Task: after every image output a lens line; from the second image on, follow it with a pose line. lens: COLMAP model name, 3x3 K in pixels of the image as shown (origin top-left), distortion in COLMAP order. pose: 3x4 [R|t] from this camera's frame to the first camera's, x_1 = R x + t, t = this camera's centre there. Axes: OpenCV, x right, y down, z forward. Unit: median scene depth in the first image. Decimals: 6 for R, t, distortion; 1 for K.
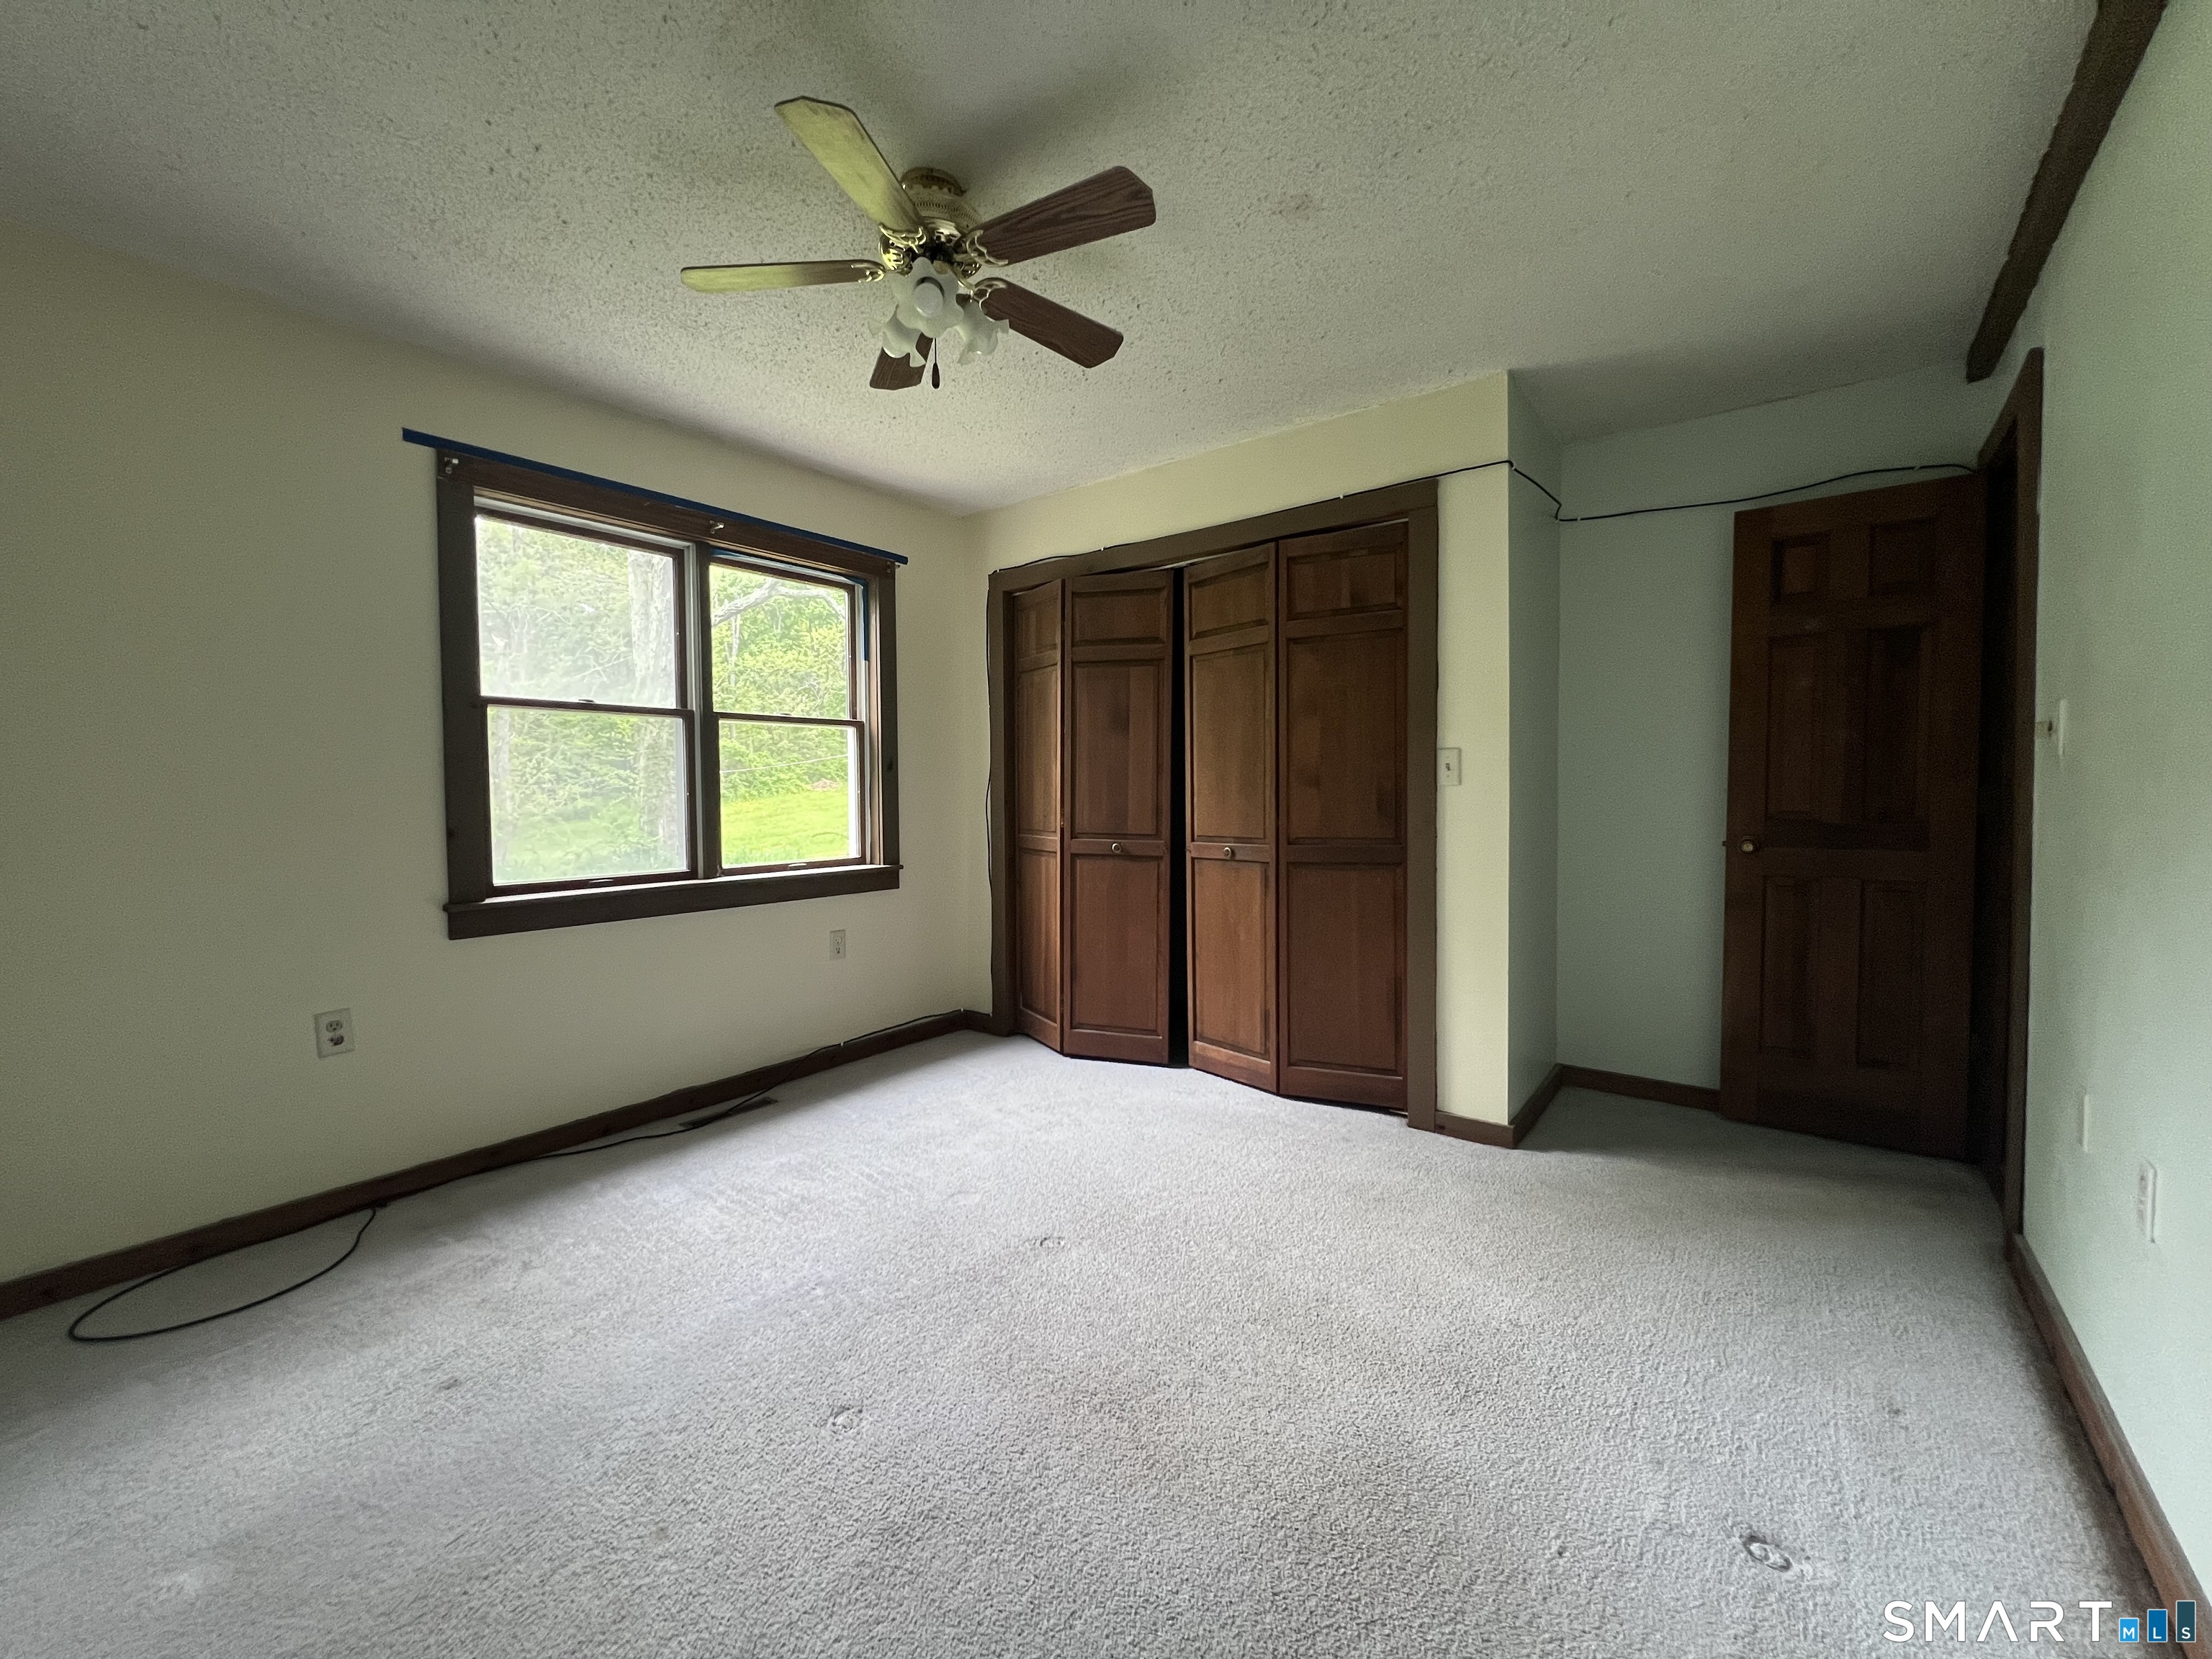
lens RADIAL K [[895.6, 0, 1114.5], [0, 895.6, 816.5], [0, 0, 1]] dist [-0.016087, 0.000129]
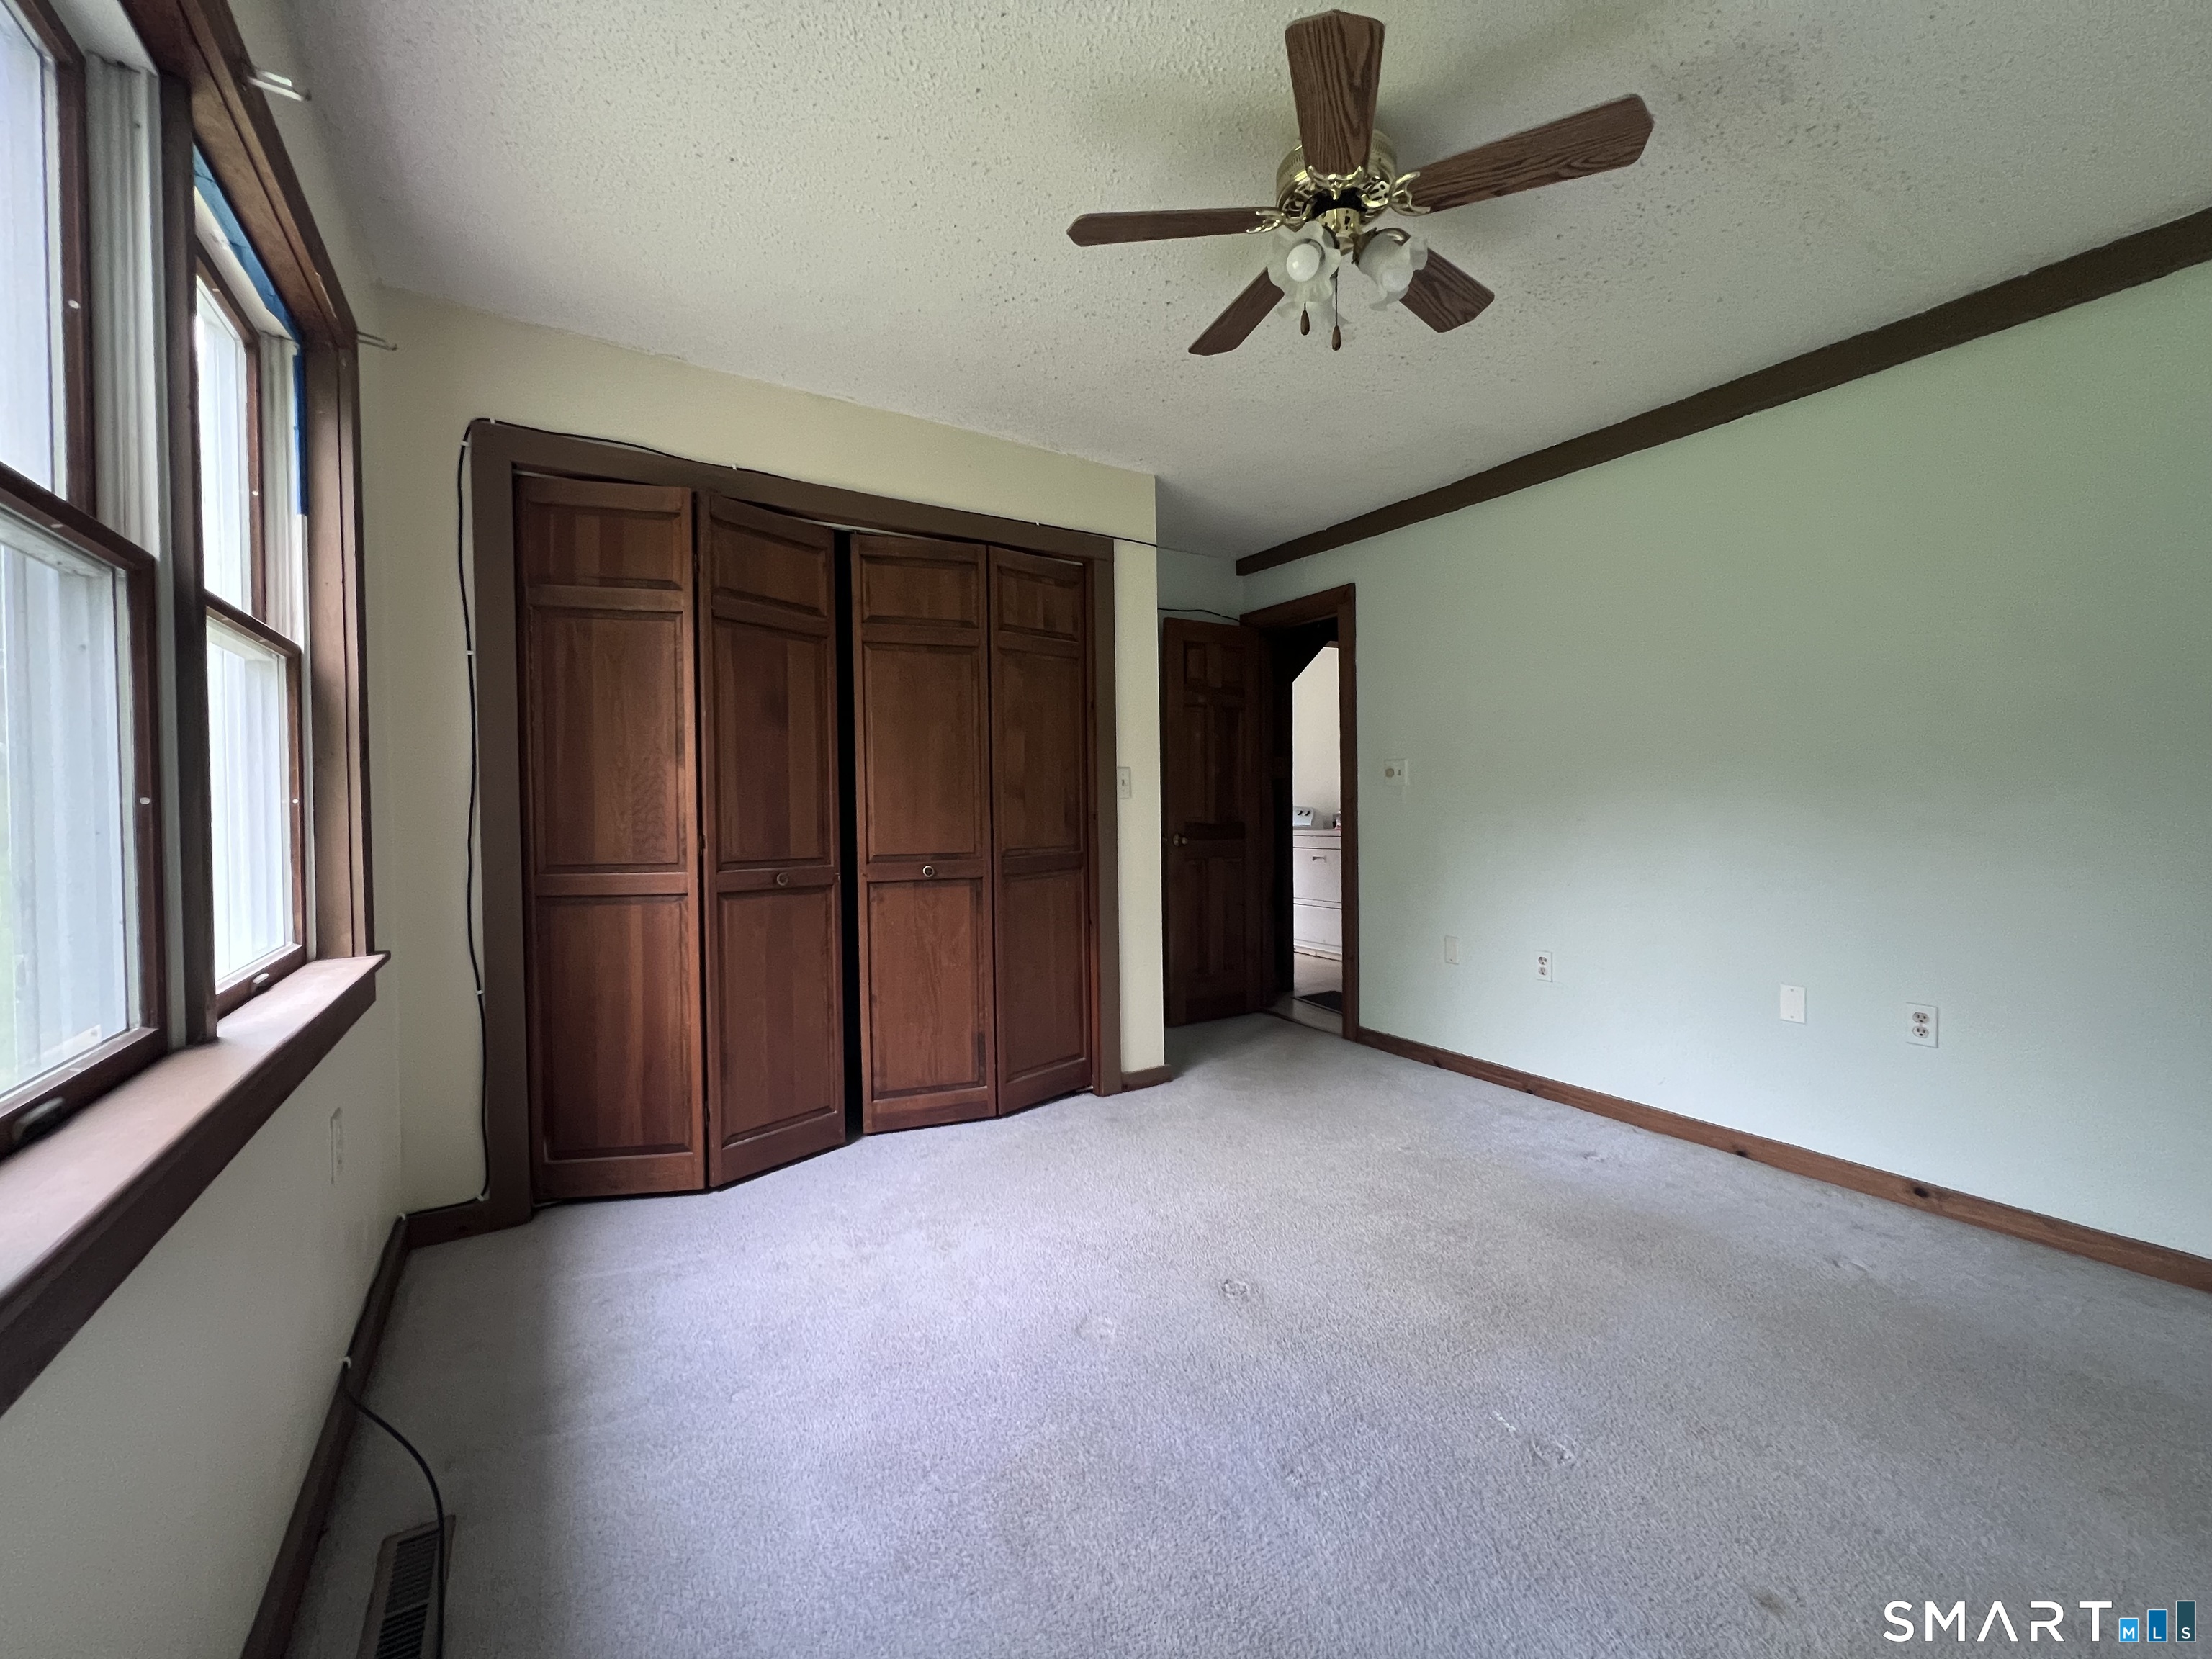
lens RADIAL K [[876.9, 0, 1115.9], [0, 876.9, 819.0], [0, 0, 1]] dist [-0.010909, 0.000697]
pose [[0.334815, -0.012375, 0.942203, -0.628681], [0.030476, 0.999533, 0.002299, -0.008535], [-0.941791, 0.027945, 0.335036, 0.524320]]
